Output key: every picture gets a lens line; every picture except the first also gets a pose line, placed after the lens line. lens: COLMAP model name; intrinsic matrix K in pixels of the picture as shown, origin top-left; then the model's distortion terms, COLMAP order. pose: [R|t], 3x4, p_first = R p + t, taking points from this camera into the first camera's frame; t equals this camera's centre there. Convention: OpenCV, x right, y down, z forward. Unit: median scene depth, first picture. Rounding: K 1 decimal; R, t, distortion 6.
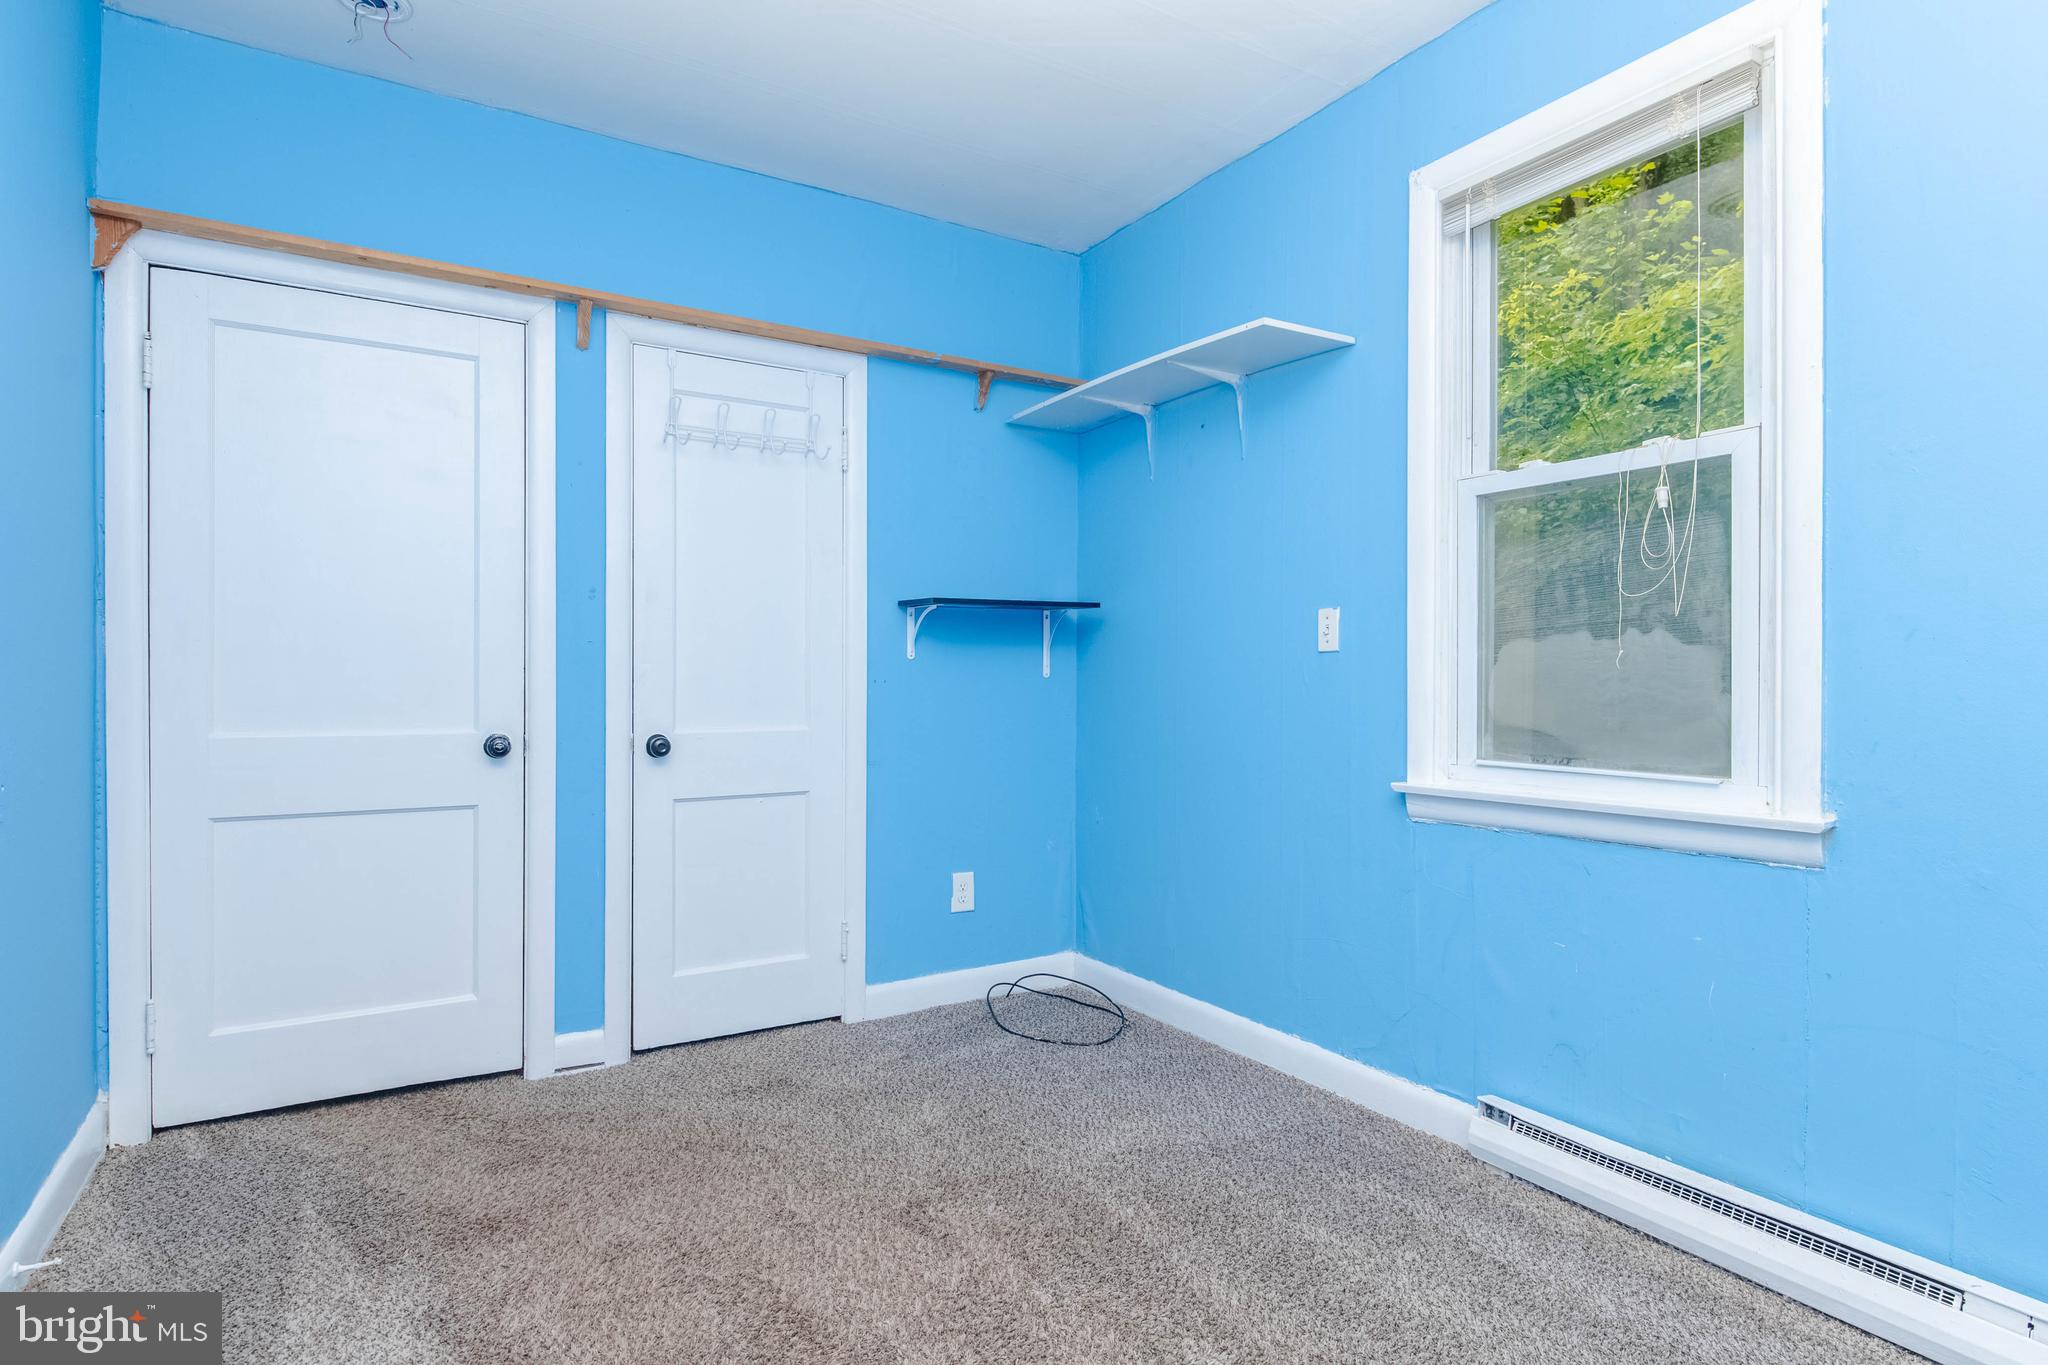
lens RADIAL K [[1057.9, 0, 1042.1], [0, 1057.9, 689.0], [0, 0, 1]] dist [0.006838, -0.009827]
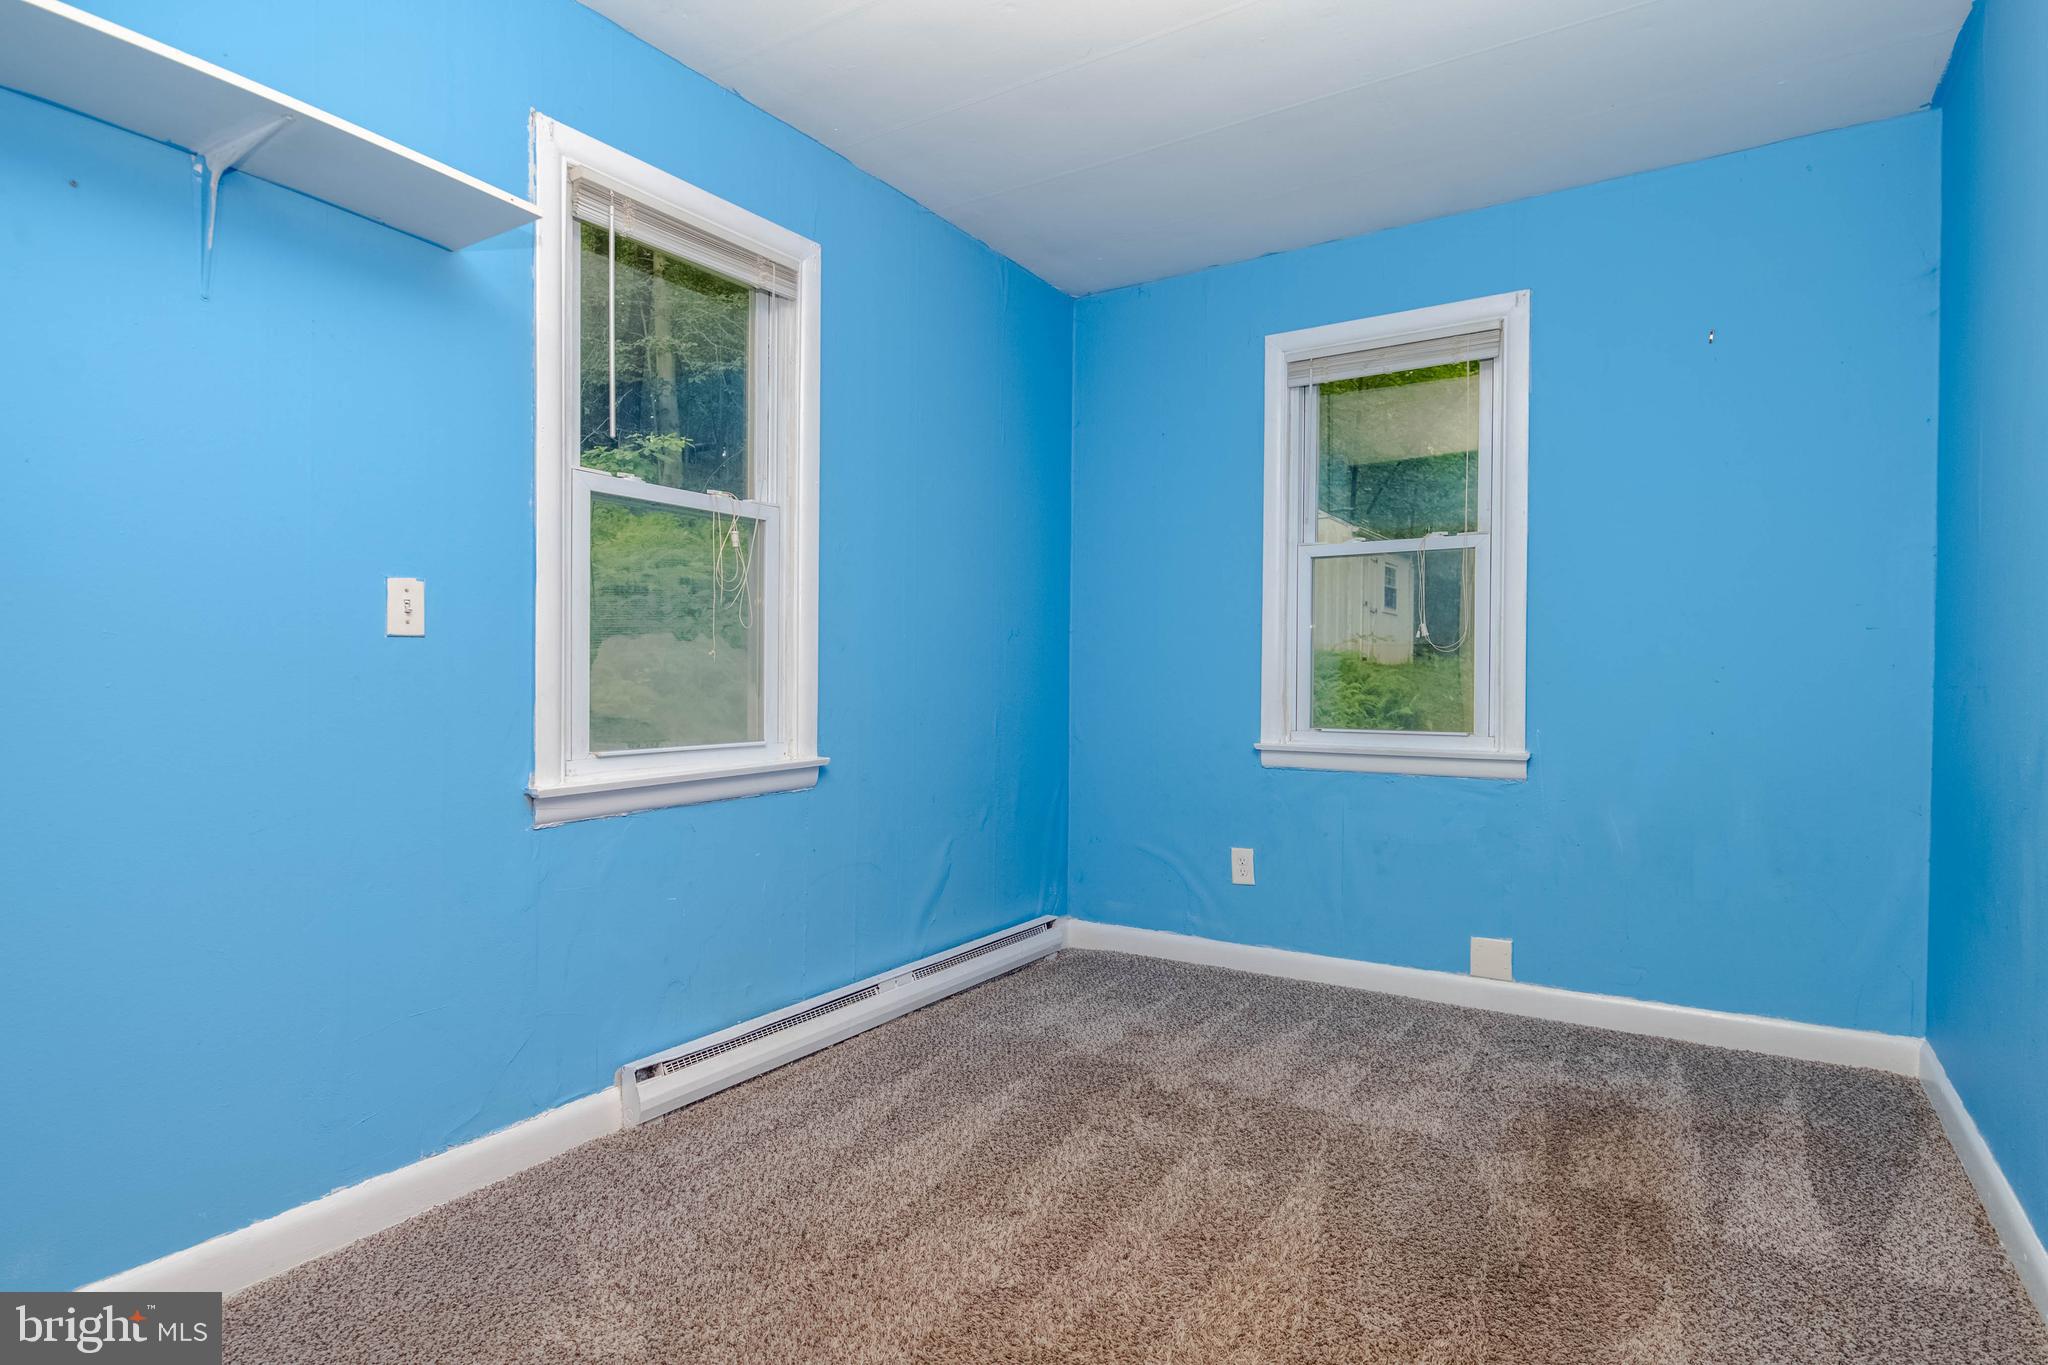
lens RADIAL K [[1057.9, 0, 1042.1], [0, 1057.9, 689.0], [0, 0, 1]] dist [0.006838, -0.009827]
pose [[-0.438053, -0.019072, 0.898747, -0.709005], [-0.000107, 0.999776, 0.021164, -0.016199], [-0.898949, 0.009175, -0.437957, 1.091363]]
